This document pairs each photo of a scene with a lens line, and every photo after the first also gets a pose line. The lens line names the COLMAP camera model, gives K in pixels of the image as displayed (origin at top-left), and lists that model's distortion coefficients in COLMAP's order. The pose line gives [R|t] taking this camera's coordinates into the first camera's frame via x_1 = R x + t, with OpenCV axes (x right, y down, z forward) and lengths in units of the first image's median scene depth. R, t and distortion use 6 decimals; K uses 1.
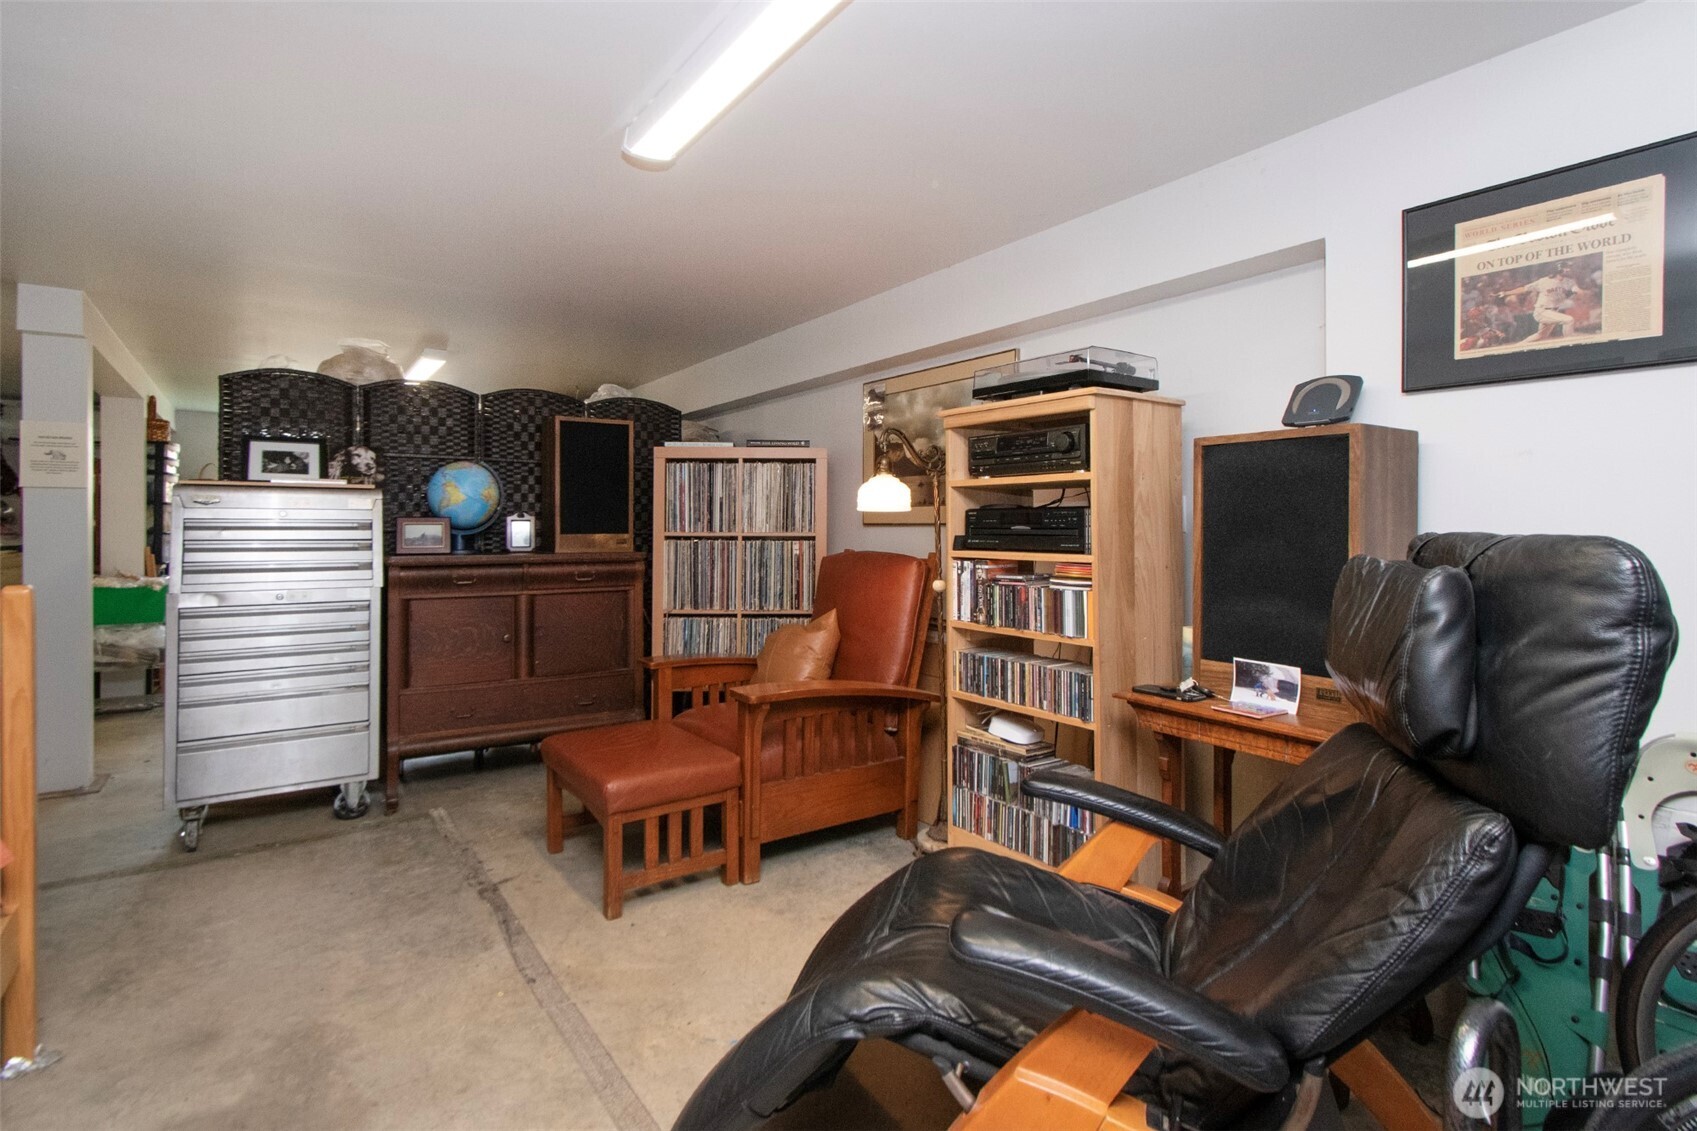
lens RADIAL K [[822.2, 0, 850.0], [0, 822.2, 502.8], [0, 0, 1]] dist [0.001403, -0.000101]
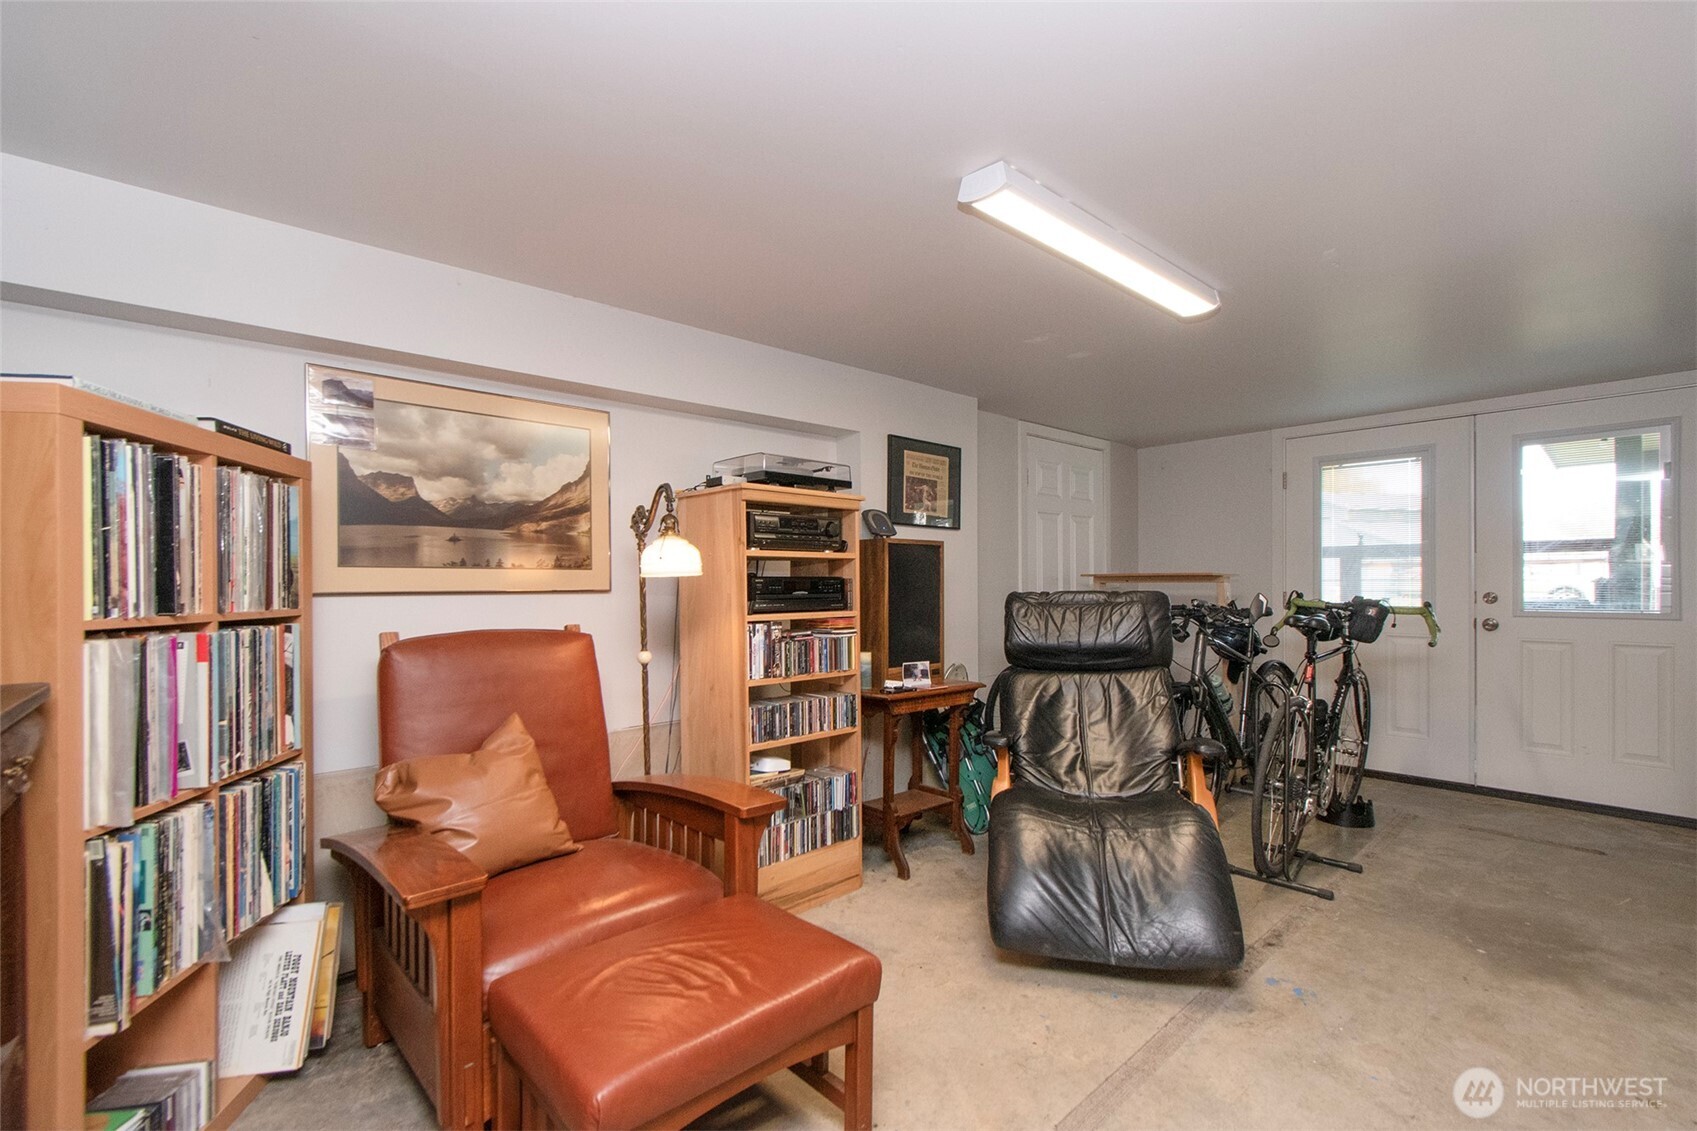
lens RADIAL K [[766.4, 0, 837.0], [0, 766.4, 561.1], [0, 0, 1]] dist [-0.000630, -0.000150]
pose [[-0.121367, 0.031247, 0.992116, -0.949448], [-0.021883, 0.999177, -0.034146, 0.020298], [-0.992366, -0.025855, -0.120584, 1.081669]]
